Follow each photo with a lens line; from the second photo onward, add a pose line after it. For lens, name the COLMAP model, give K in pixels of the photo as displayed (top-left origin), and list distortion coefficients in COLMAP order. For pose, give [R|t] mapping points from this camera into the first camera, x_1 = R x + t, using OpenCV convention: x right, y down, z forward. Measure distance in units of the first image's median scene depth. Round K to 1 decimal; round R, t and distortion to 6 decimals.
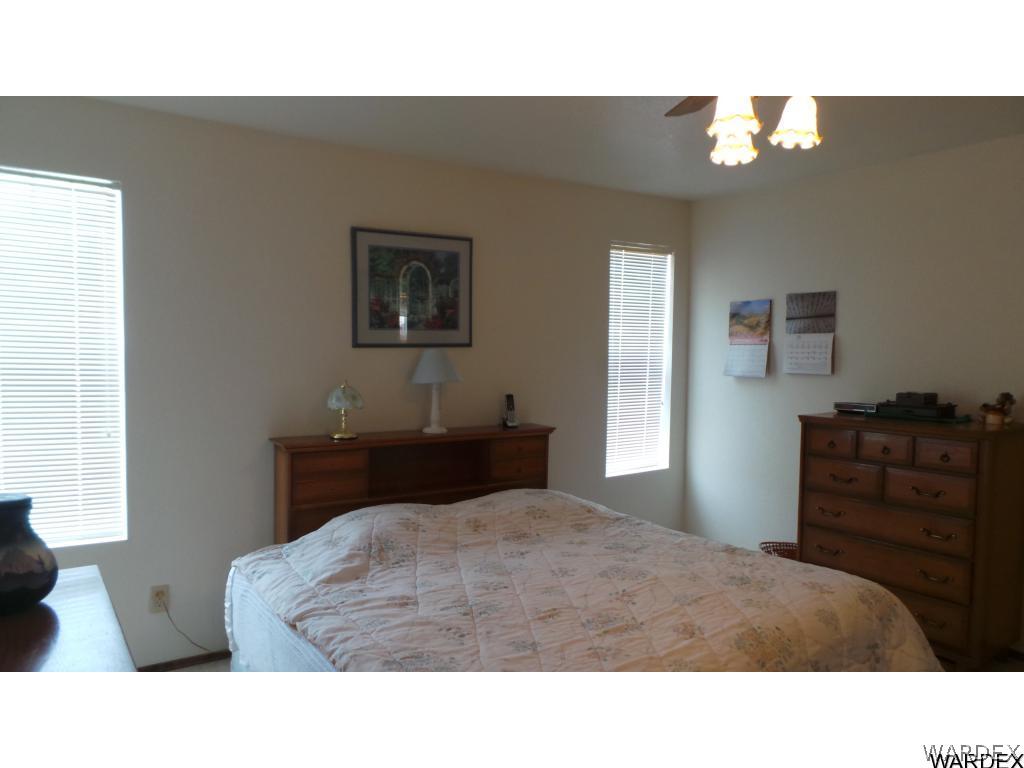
lens RADIAL K [[698.7, 0, 512.0], [0, 698.7, 384.0], [0, 0, 1]] dist [-0.002798, 0.000220]
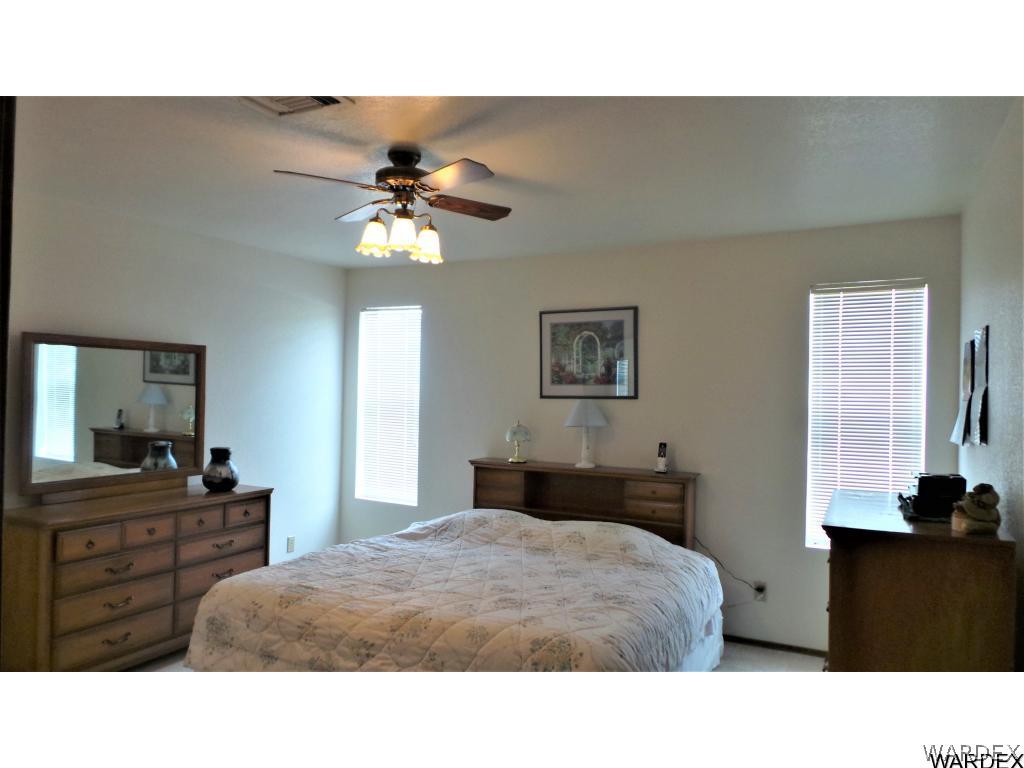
lens RADIAL K [[698.7, 0, 512.0], [0, 698.7, 384.0], [0, 0, 1]] dist [-0.002798, 0.000220]
pose [[0.460833, -0.011259, -0.887415, 0.931064], [-0.063337, 0.996953, -0.045540, -0.013726], [0.885224, 0.077193, 0.458716, 0.306867]]
